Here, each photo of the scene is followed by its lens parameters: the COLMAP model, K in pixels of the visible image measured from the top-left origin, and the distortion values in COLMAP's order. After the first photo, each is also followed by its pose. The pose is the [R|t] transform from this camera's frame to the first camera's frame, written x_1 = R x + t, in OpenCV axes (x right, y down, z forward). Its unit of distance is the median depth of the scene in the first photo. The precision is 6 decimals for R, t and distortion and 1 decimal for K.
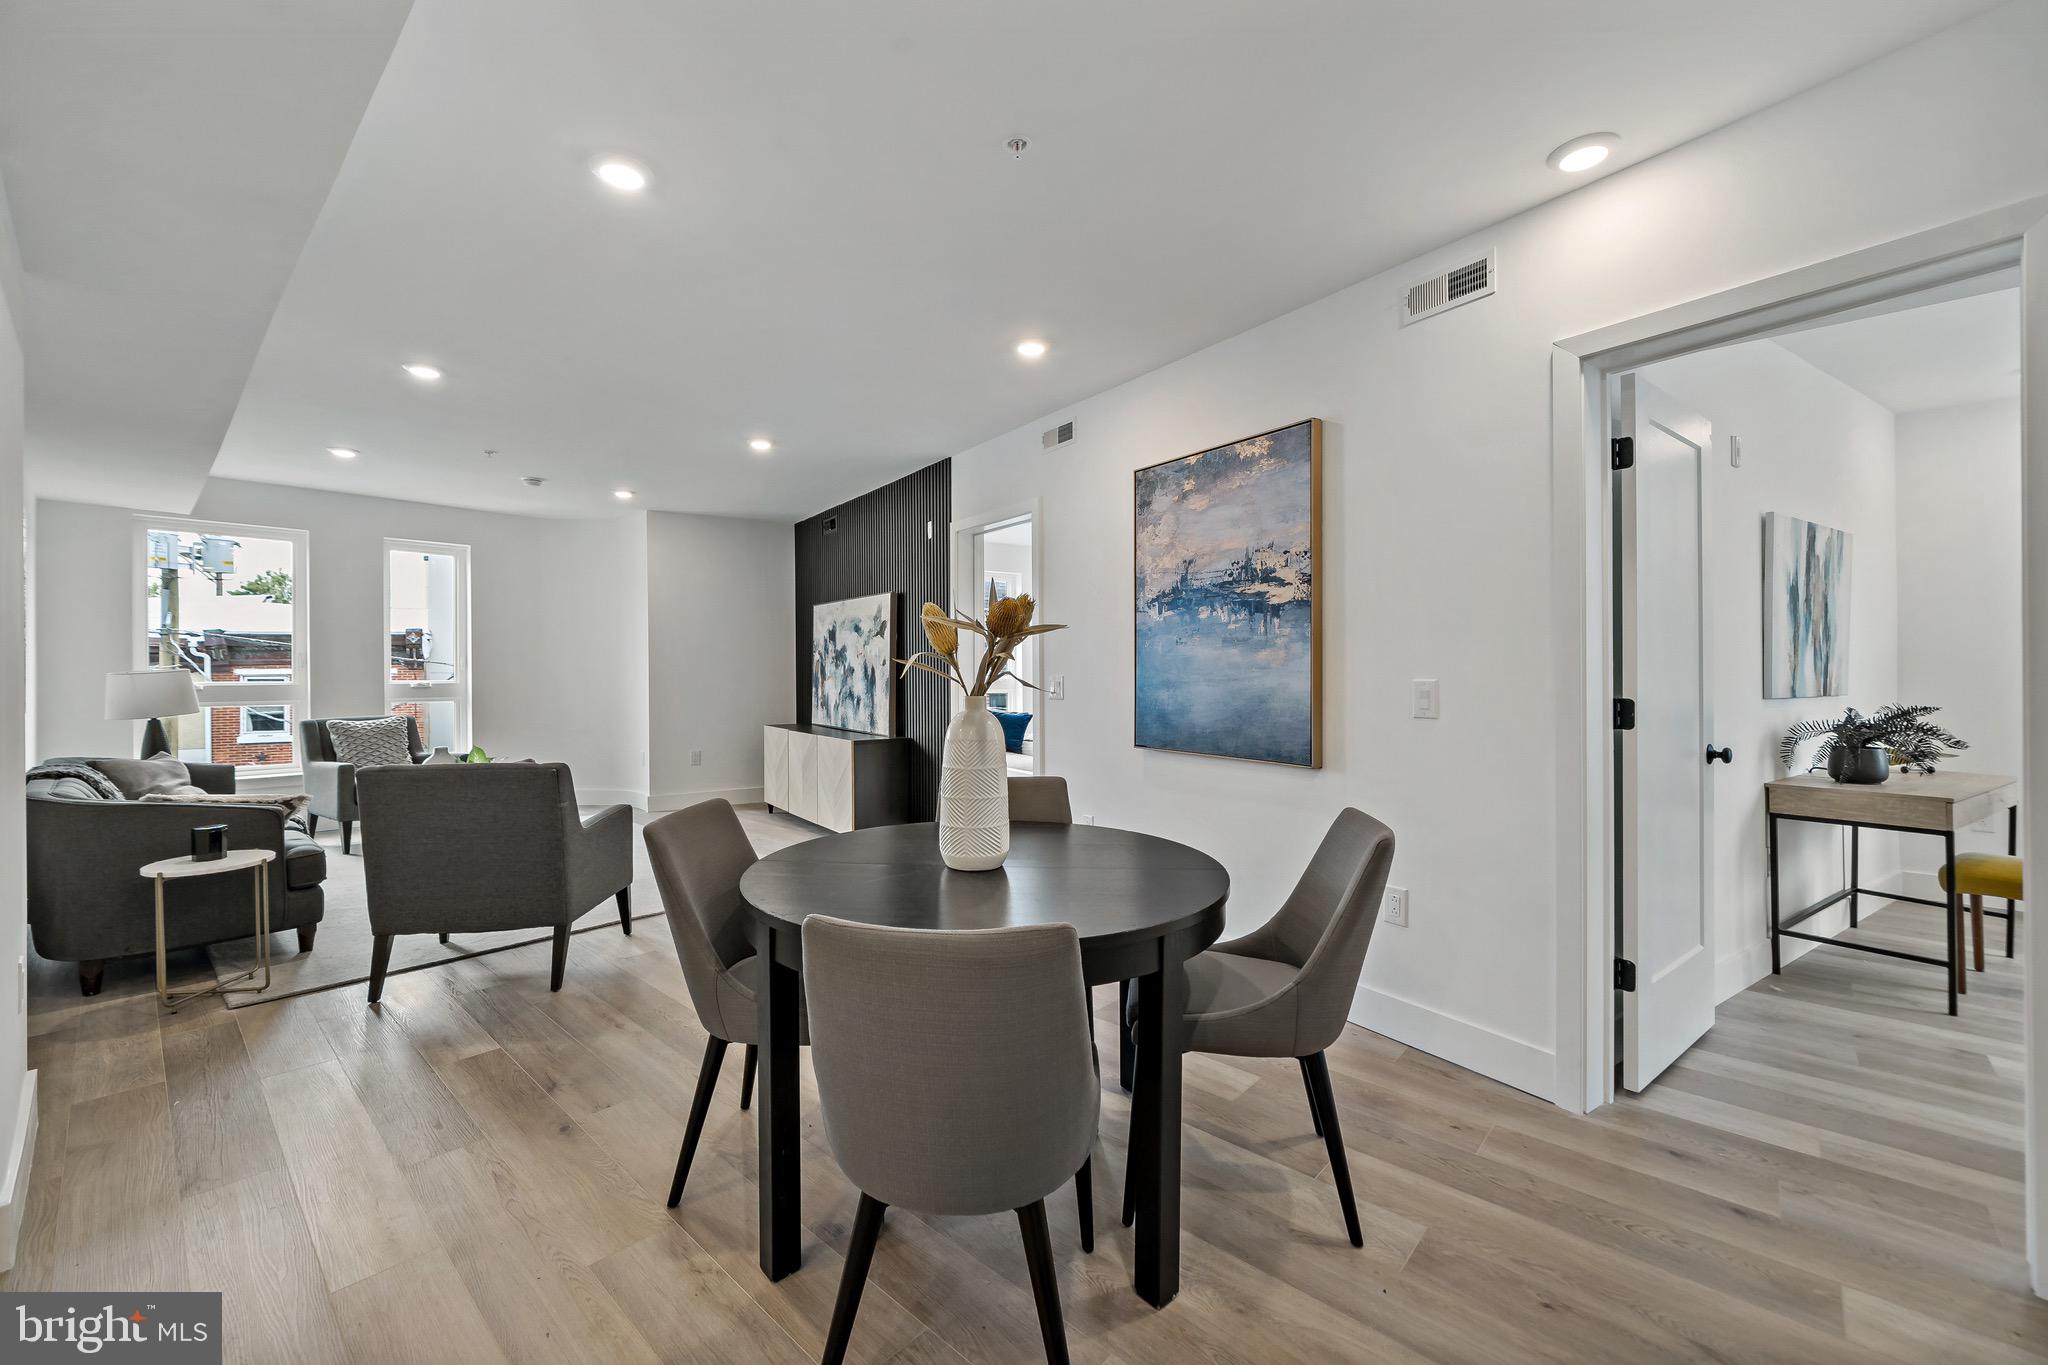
lens RADIAL K [[829.2, 0, 1015.8], [0, 829.2, 666.1], [0, 0, 1]] dist [-0.001403, -0.000063]
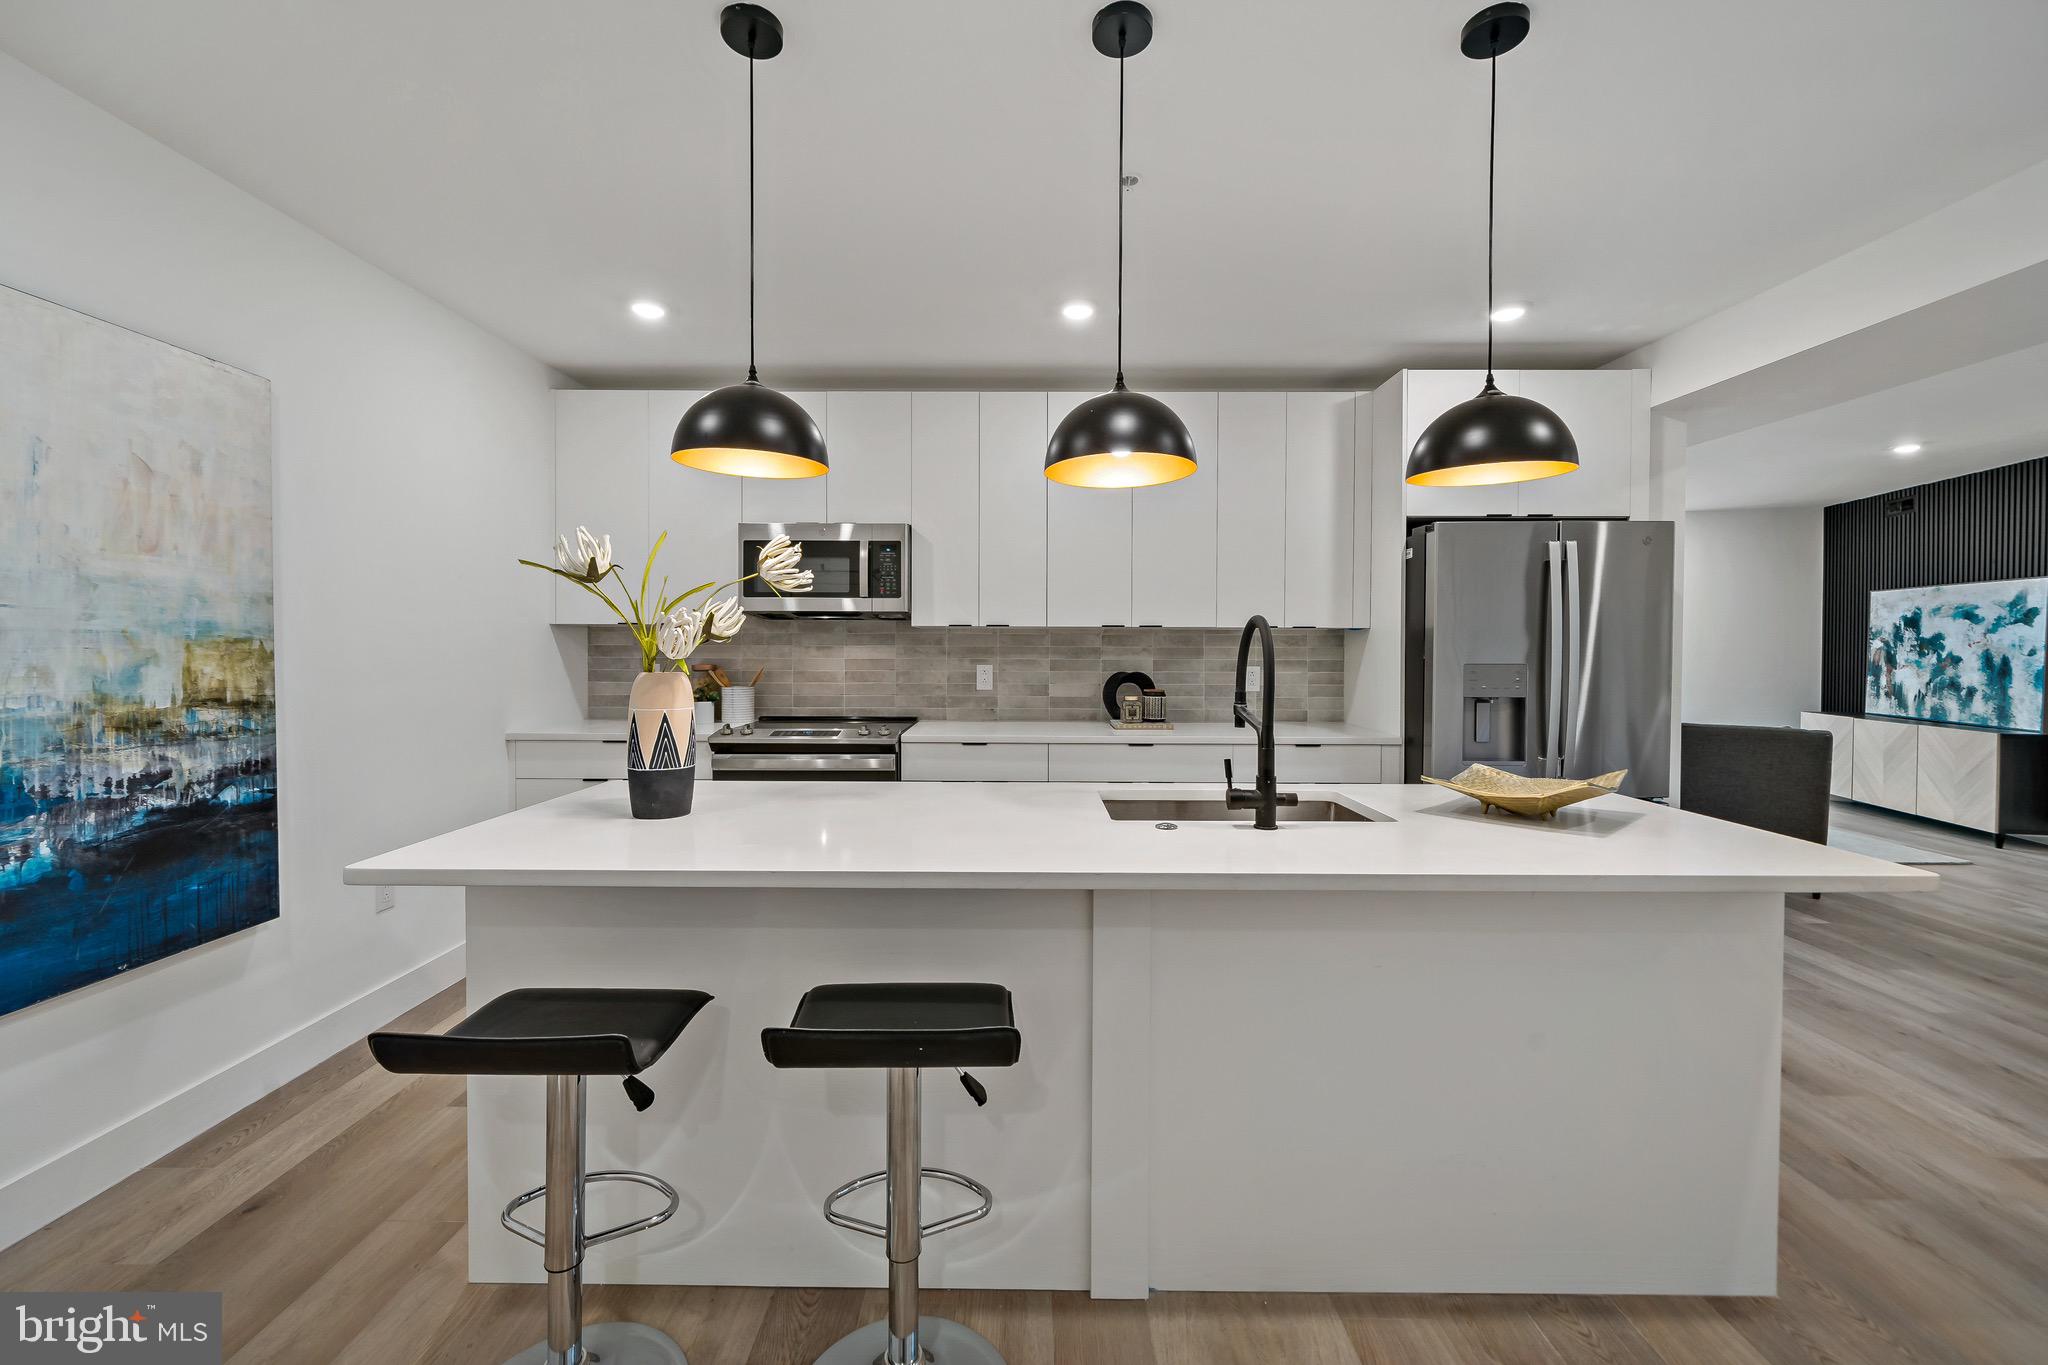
lens RADIAL K [[829.2, 0, 1024.9], [0, 829.2, 663.0], [0, 0, 1]] dist [-0.001403, -0.000063]
pose [[0.673273, 0.019715, -0.739132, -0.236009], [-0.003232, 0.999713, 0.023721, -0.011014], [0.739387, -0.013581, 0.673143, -0.467284]]
